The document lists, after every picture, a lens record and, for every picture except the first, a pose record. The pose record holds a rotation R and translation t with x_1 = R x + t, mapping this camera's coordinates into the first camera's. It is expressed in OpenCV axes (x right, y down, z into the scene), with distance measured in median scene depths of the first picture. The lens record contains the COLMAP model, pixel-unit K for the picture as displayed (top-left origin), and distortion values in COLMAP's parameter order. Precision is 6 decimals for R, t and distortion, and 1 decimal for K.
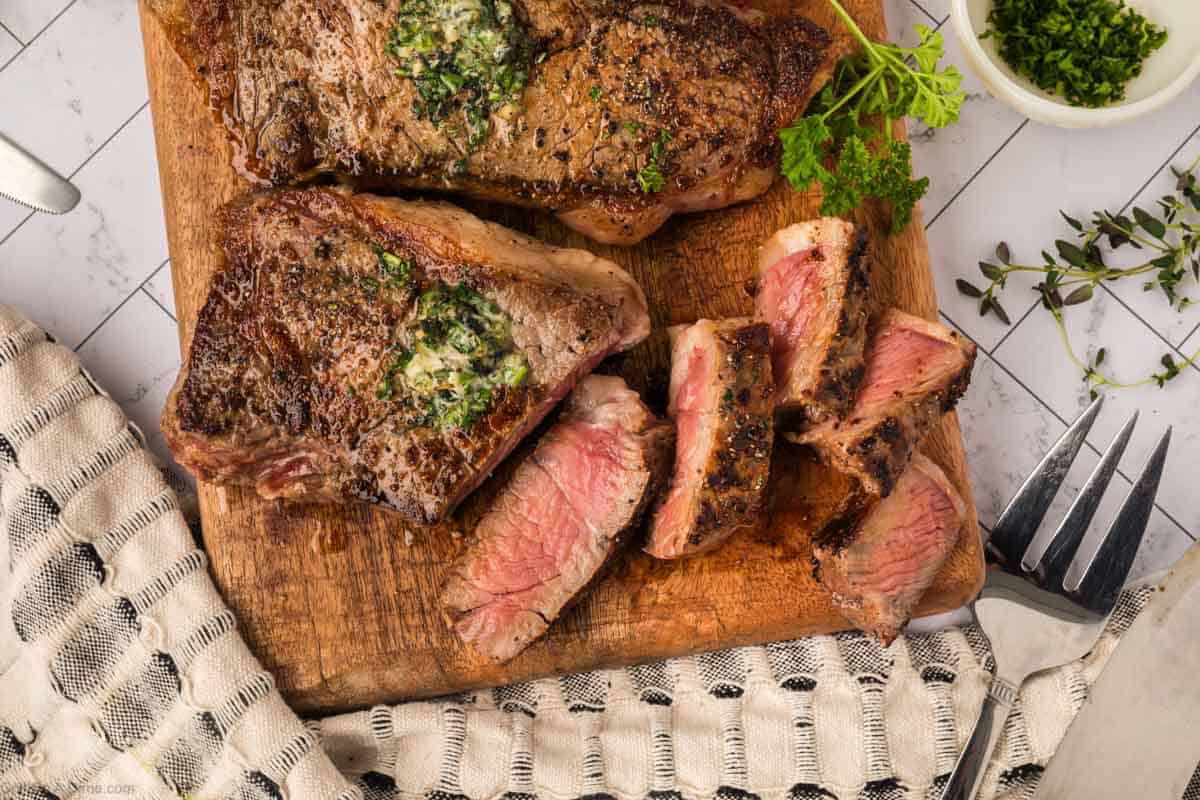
lens RADIAL K [[1858.0, 0, 600.0], [0, 1858.0, 400.0], [0, 0, 1]] dist [-0.016776, -0.000792]
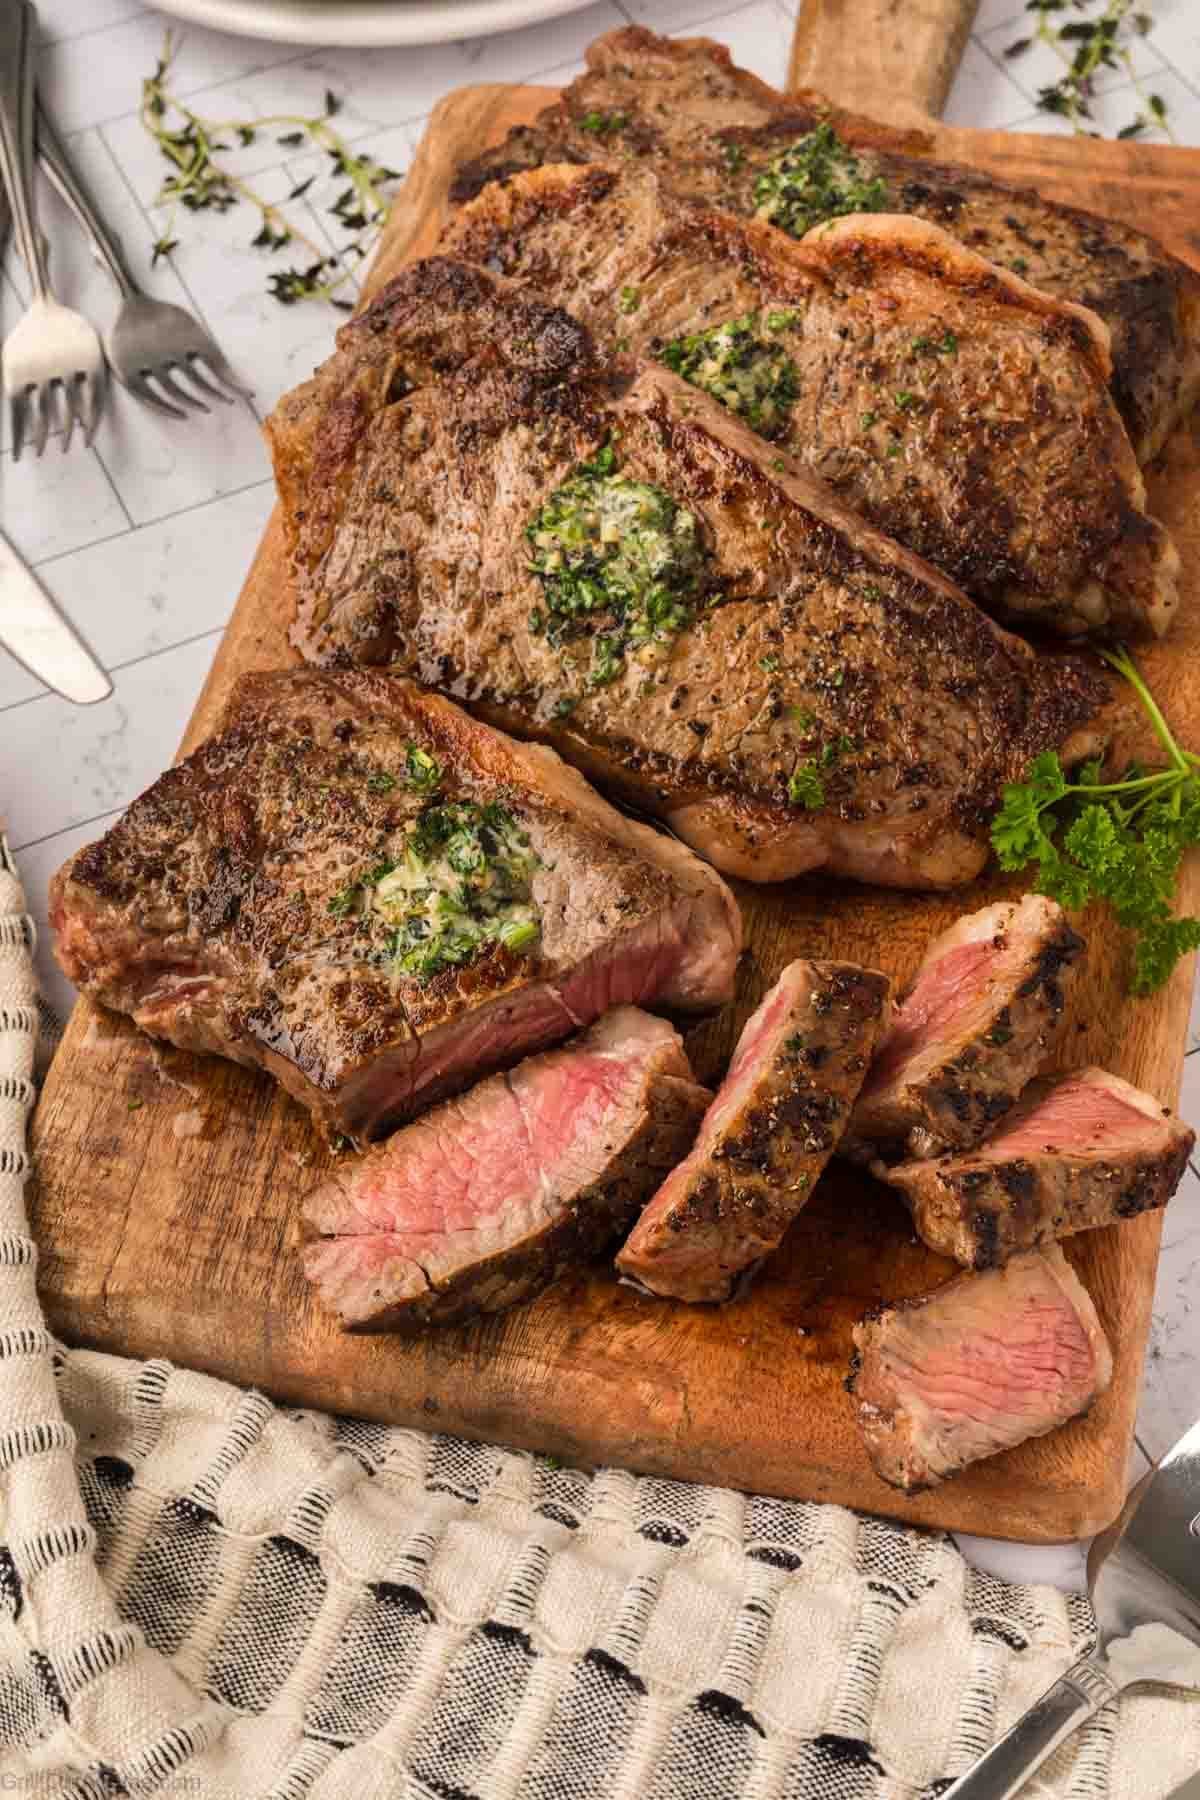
lens RADIAL K [[2787.0, 0, 600.0], [0, 2787.0, 900.0], [0, 0, 1]] dist [-0.016776, -0.000792]
pose [[0.923557, 0.259902, -0.281944, 0.270072], [-0.358523, 0.846084, -0.394467, 0.370996], [0.136026, 0.465396, 0.874588, 0.077266]]
